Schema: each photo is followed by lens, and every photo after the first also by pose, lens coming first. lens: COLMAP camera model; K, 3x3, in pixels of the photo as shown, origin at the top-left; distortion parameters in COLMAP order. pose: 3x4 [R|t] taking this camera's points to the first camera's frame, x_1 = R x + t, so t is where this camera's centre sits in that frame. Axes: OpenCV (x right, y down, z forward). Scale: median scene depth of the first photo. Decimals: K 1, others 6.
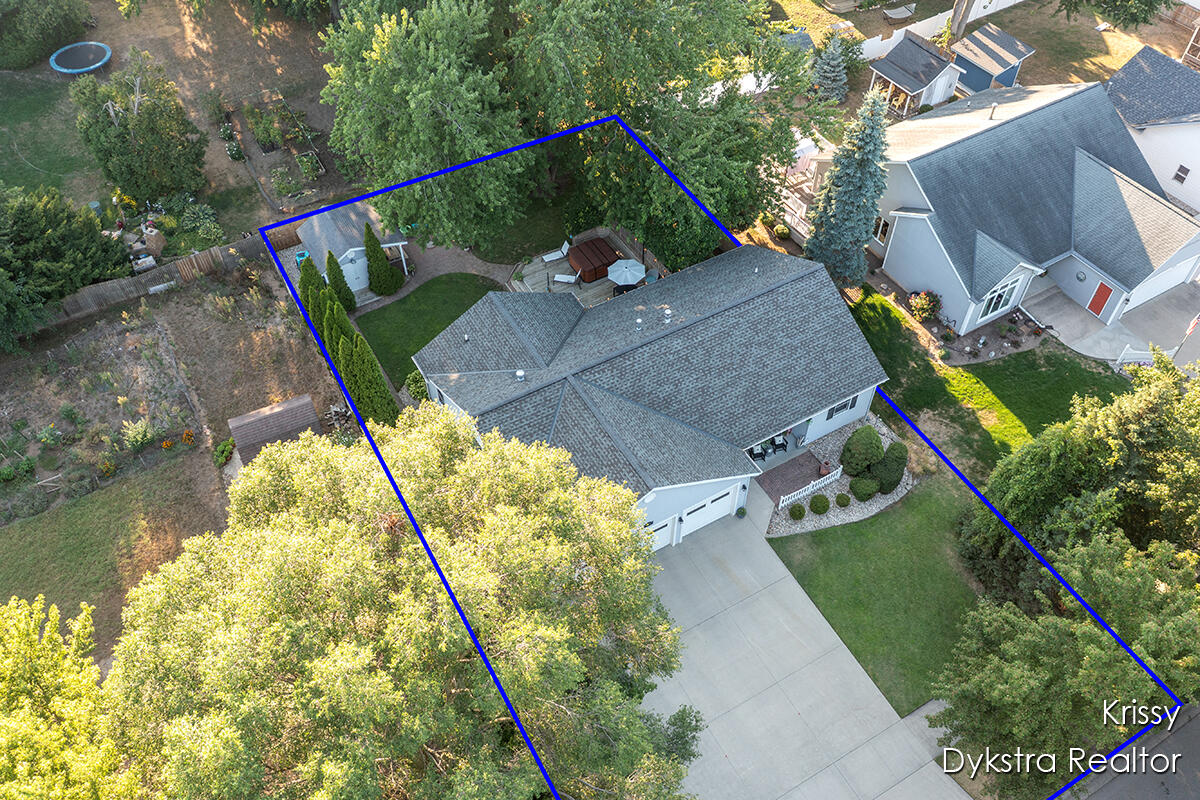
lens RADIAL K [[946.8, 0, 594.7], [0, 946.8, 401.8], [0, 0, 1]] dist [-0.010741, 0.000629]
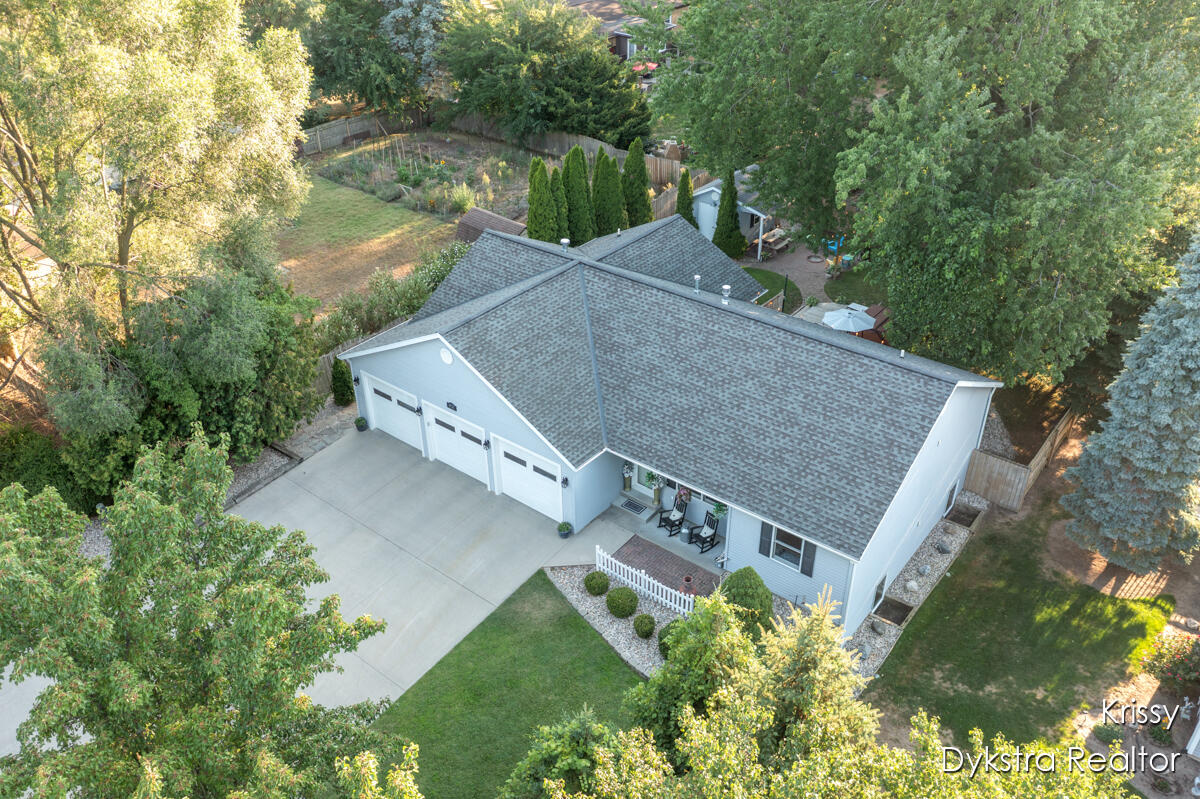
lens RADIAL K [[946.8, 0, 594.7], [0, 946.8, 401.3], [0, 0, 1]] dist [-0.010741, 0.000629]
pose [[0.363003, 0.495977, -0.788819, 0.679854], [-0.678522, 0.720914, 0.141035, -0.071810], [0.638620, 0.484035, 0.598226, 0.530468]]
